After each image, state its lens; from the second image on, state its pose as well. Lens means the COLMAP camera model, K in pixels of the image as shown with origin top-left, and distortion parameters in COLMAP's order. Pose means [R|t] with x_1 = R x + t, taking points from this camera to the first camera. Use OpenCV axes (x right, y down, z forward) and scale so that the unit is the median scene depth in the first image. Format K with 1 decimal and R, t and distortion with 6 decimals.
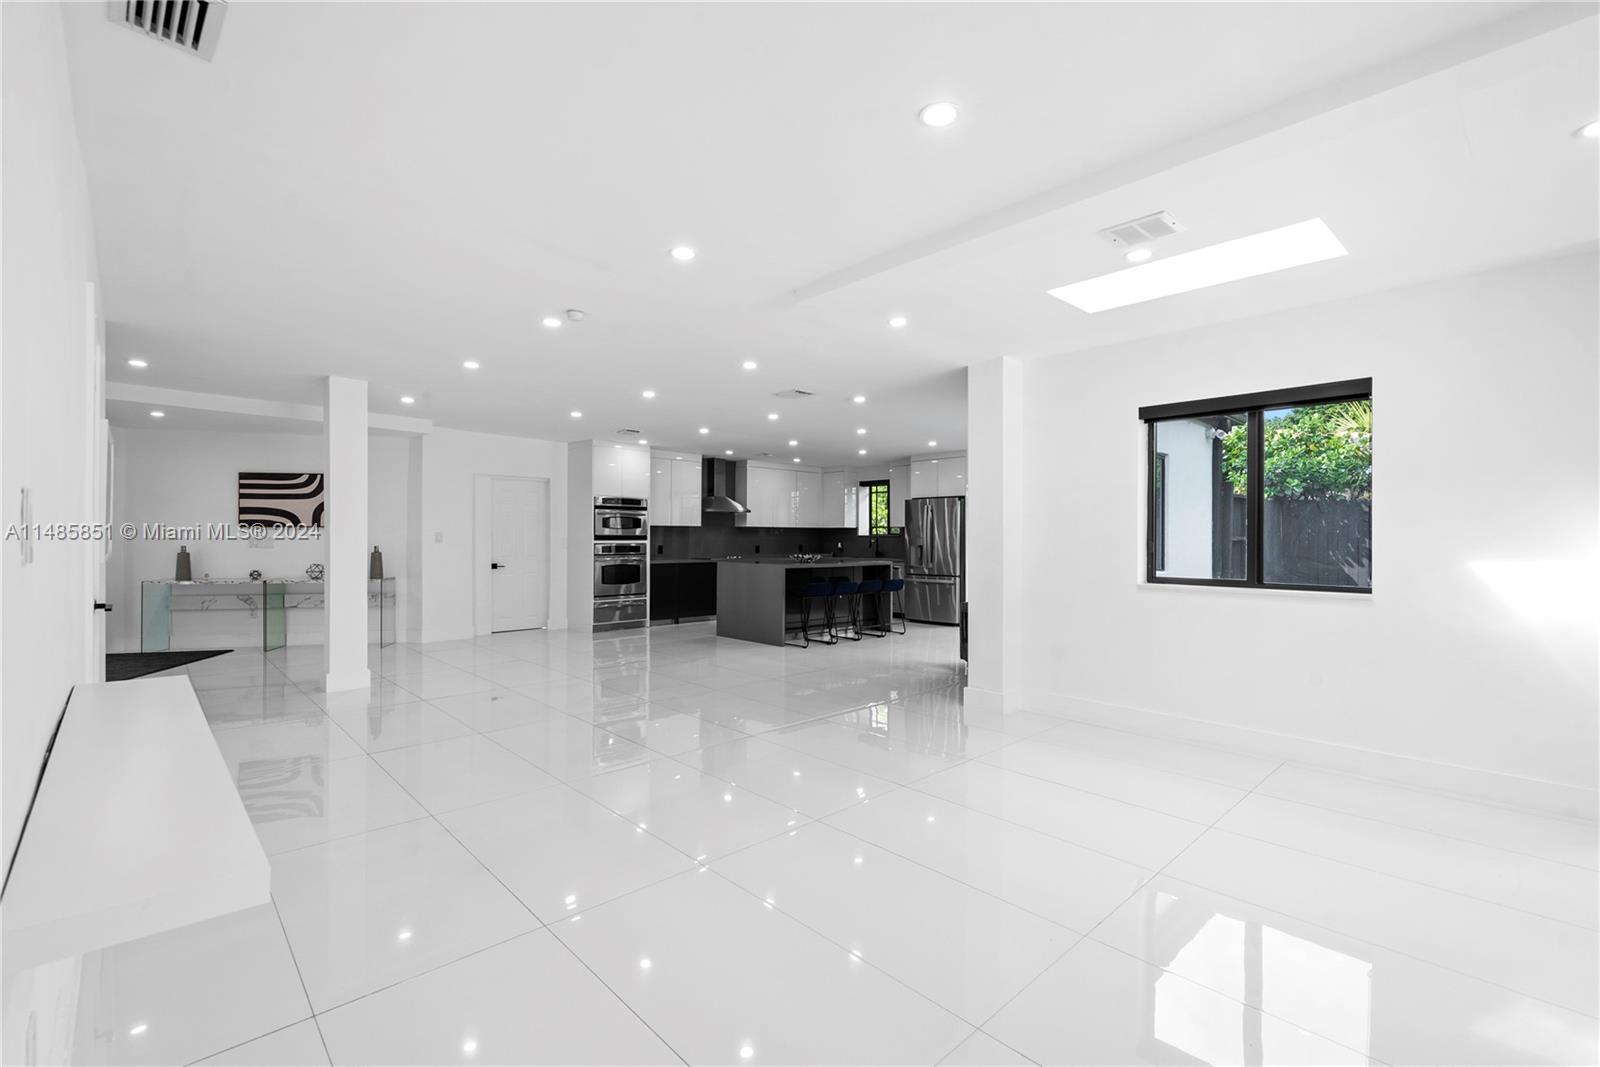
lens RADIAL K [[725.2, 0, 798.7], [0, 725.2, 540.4], [0, 0, 1]] dist [-0.005959, -0.000344]
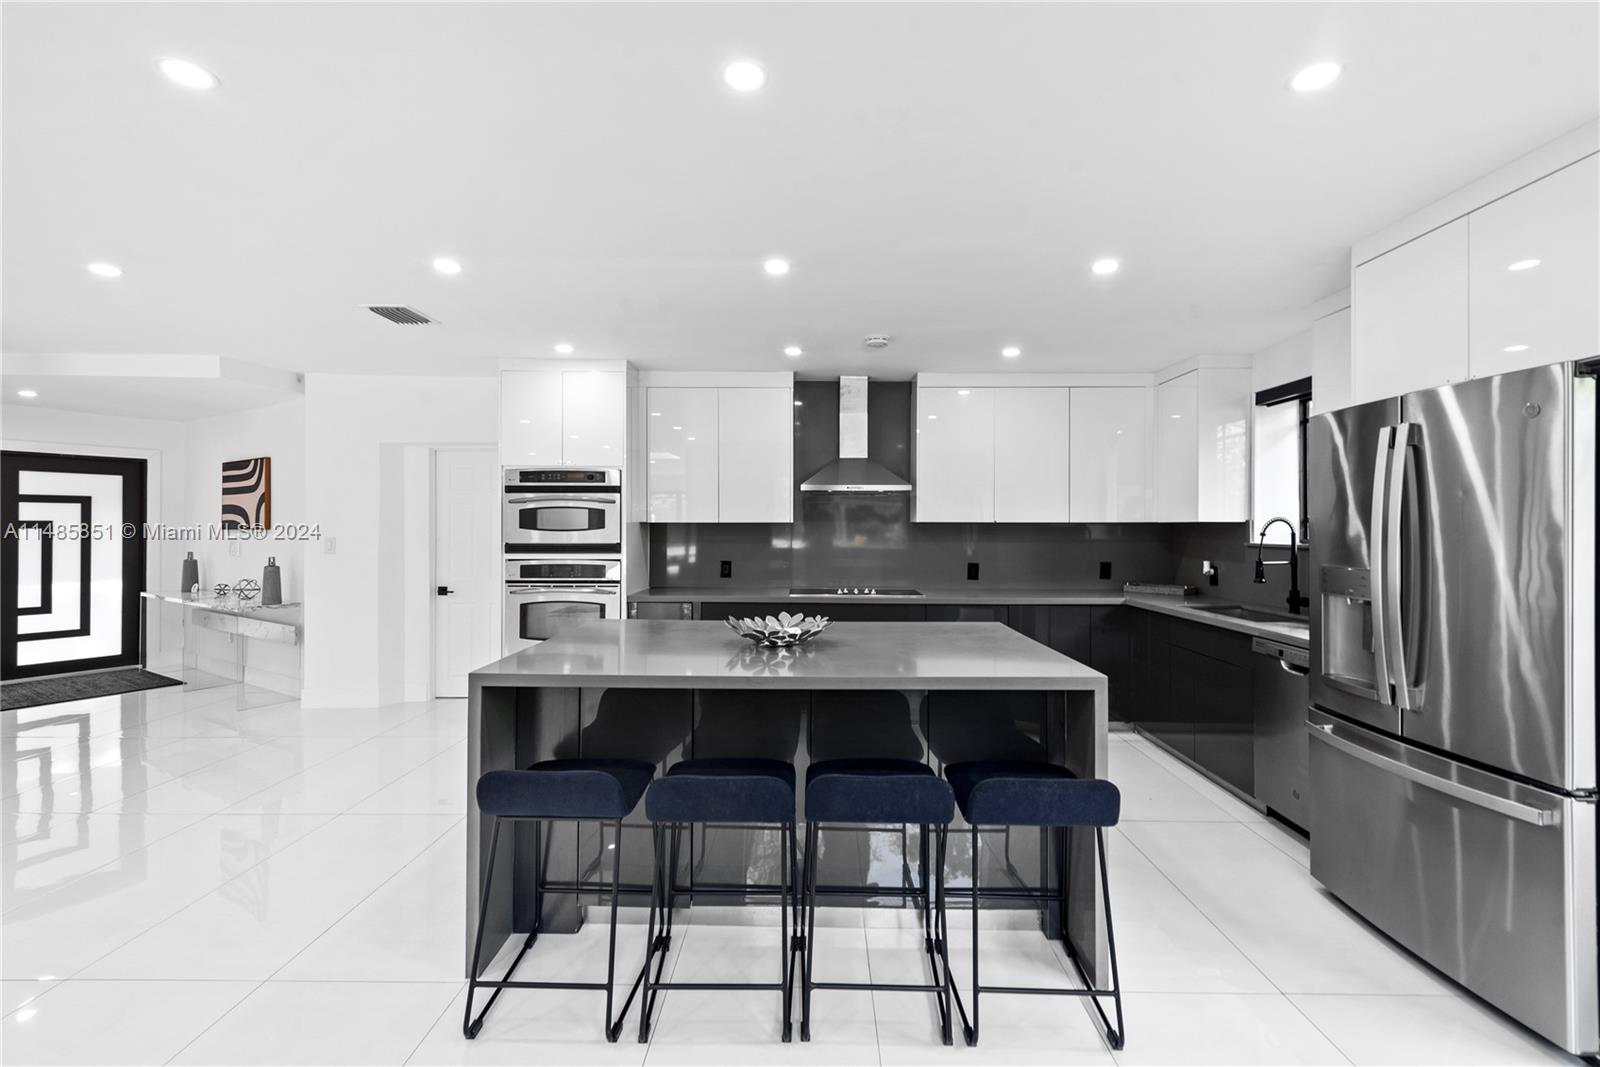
lens RADIAL K [[725.2, 0, 798.4], [0, 725.2, 528.4], [0, 0, 1]] dist [-0.005959, -0.000344]
pose [[0.710189, 0.001682, -0.704009, 0.222171], [-0.001690, 0.999998, 0.000684, -0.017997], [0.704009, 0.000704, 0.710190, 0.744543]]
